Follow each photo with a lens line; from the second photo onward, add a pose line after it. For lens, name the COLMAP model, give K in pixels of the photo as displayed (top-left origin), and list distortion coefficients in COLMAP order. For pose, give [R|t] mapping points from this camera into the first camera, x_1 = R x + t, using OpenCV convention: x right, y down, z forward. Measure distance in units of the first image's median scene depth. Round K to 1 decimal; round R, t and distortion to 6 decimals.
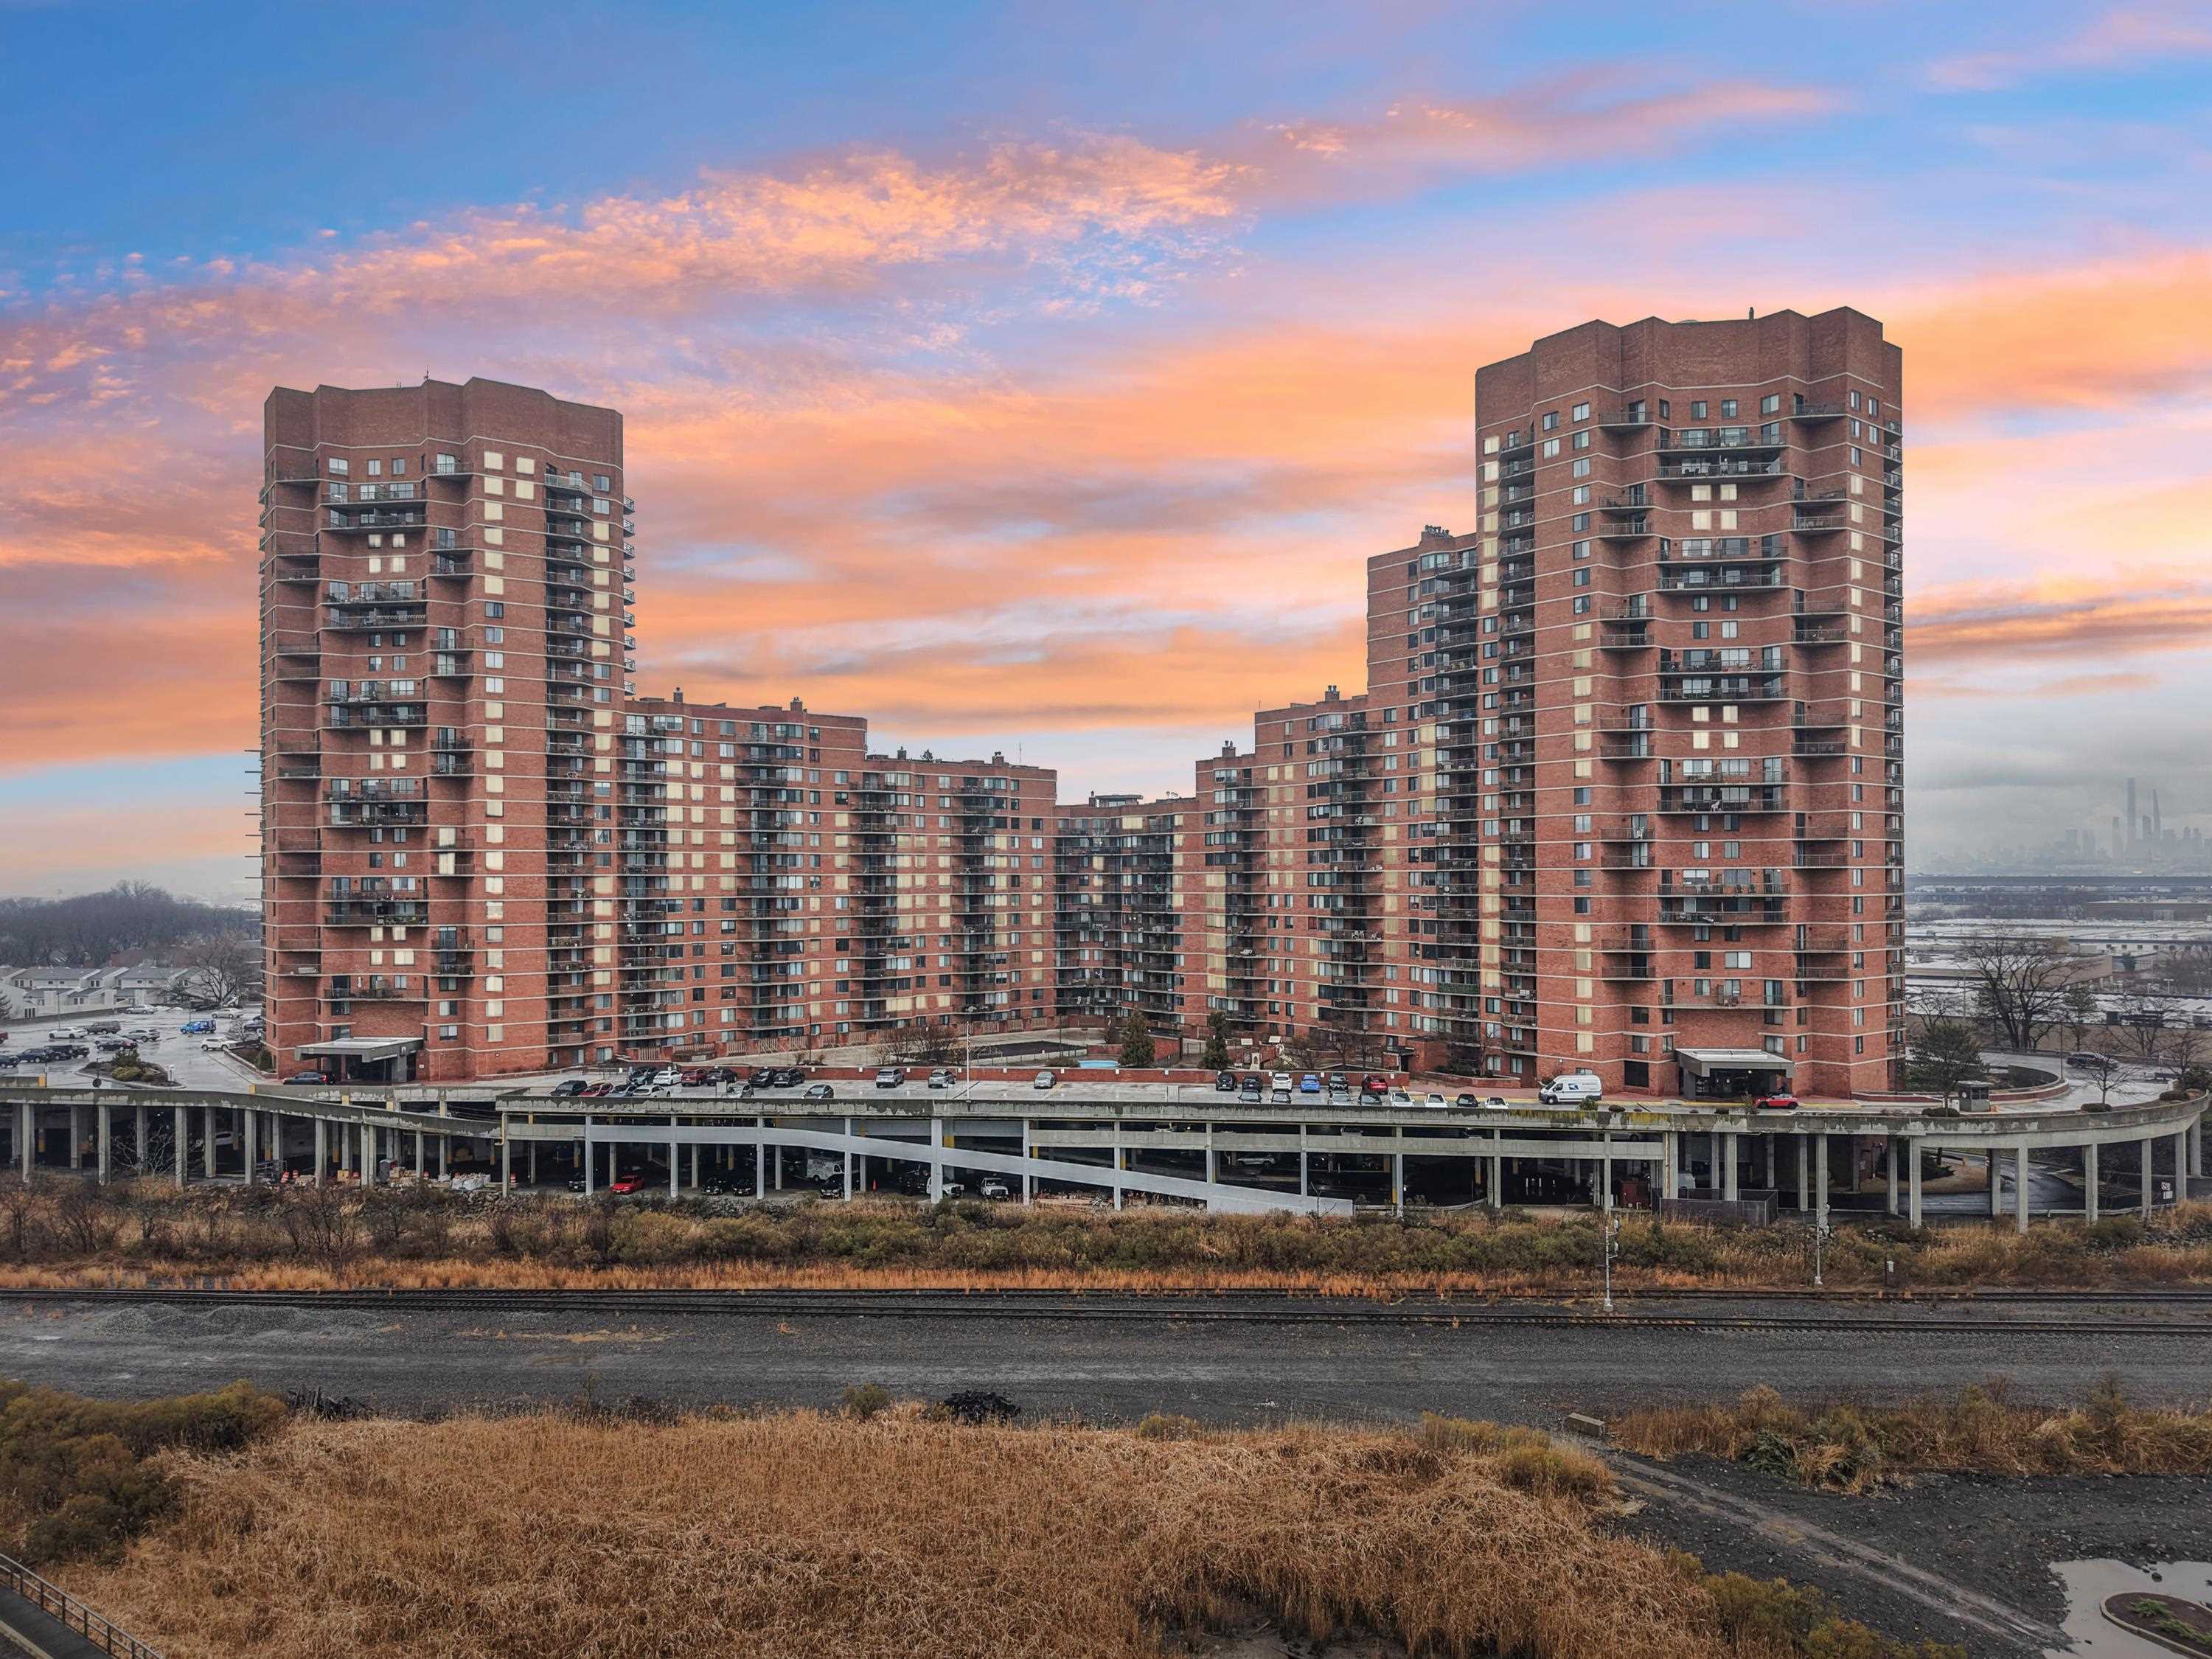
lens RADIAL K [[1483.3, 0, 1105.0], [0, 1483.3, 869.3], [0, 0, 1]] dist [0.033272, -0.032964]
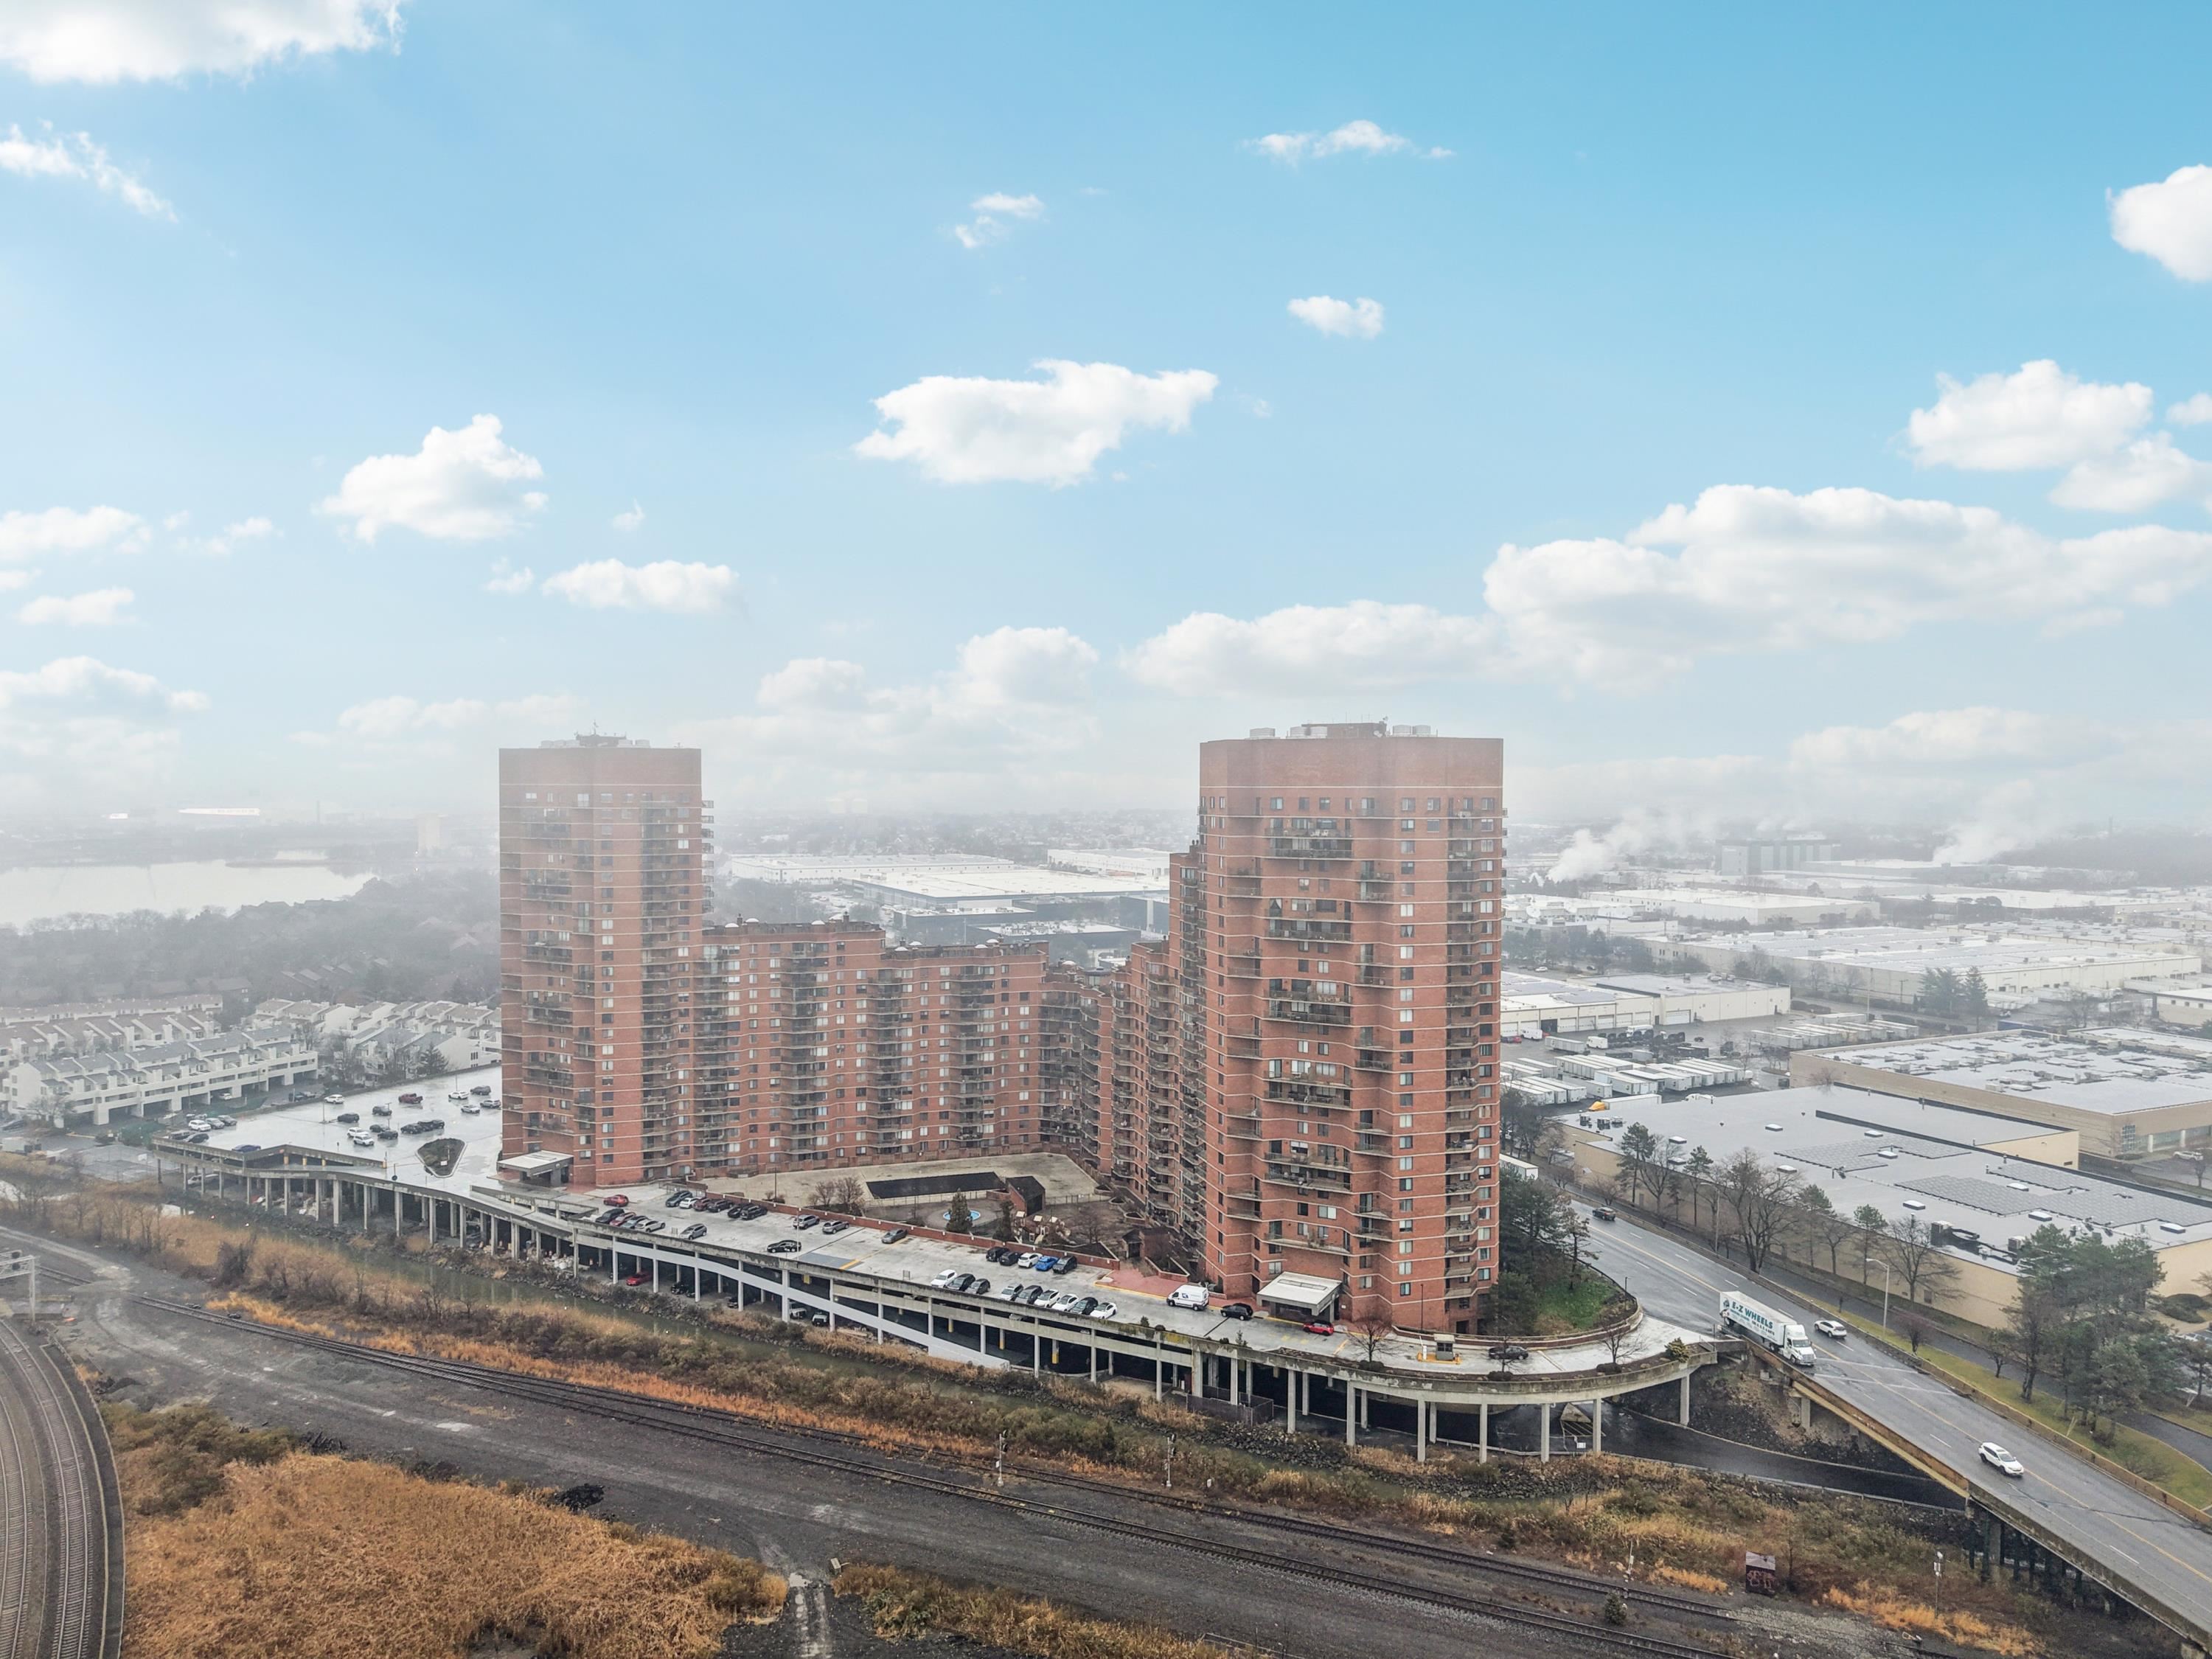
lens RADIAL K [[1468.9, 0, 1106.0], [0, 1468.9, 829.5], [0, 0, 1]] dist [0.042059, -0.052679]
pose [[0.937283, 0.017430, -0.348133, 0.693994], [-0.004923, 0.999311, 0.036778, -0.332477], [0.348534, -0.032757, 0.936724, -0.305343]]
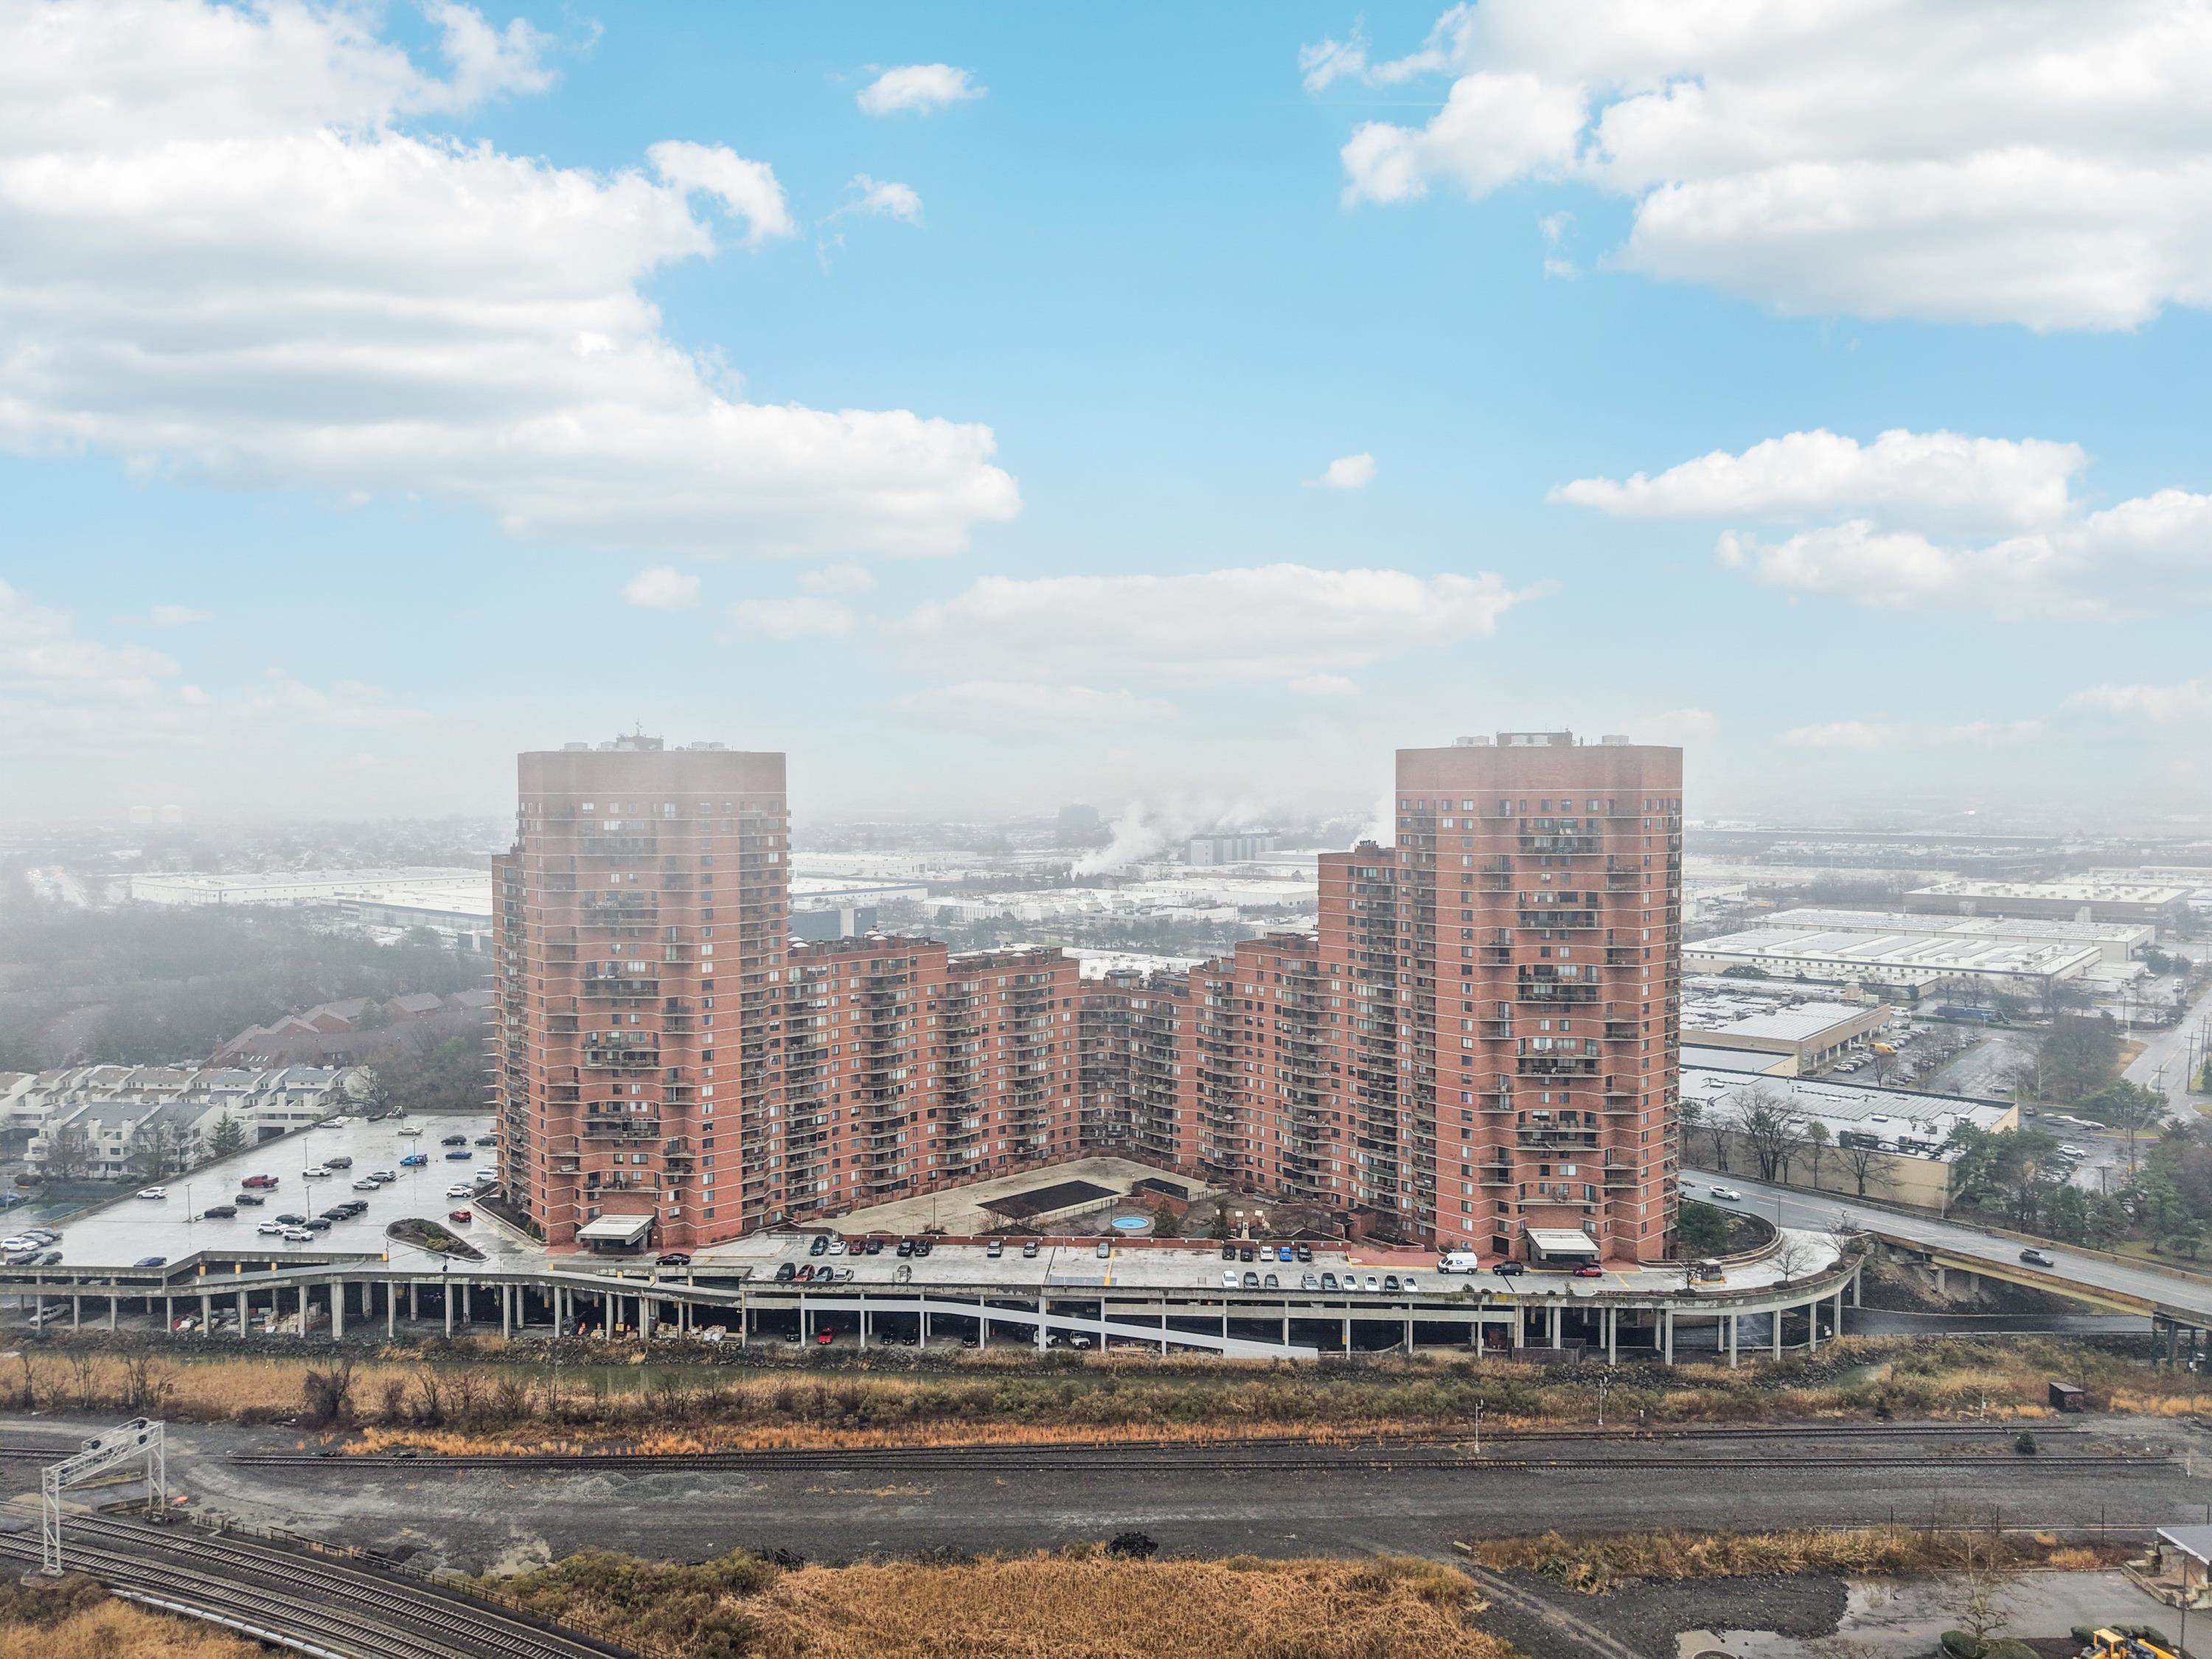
lens RADIAL K [[1468.9, 0, 1106.0], [0, 1468.9, 829.5], [0, 0, 1]] dist [0.042059, -0.052679]
pose [[0.997892, -0.000098, 0.064898, -0.138053], [-0.002169, 0.999390, 0.034856, -0.334563], [-0.064861, -0.034923, 0.997283, -0.447405]]
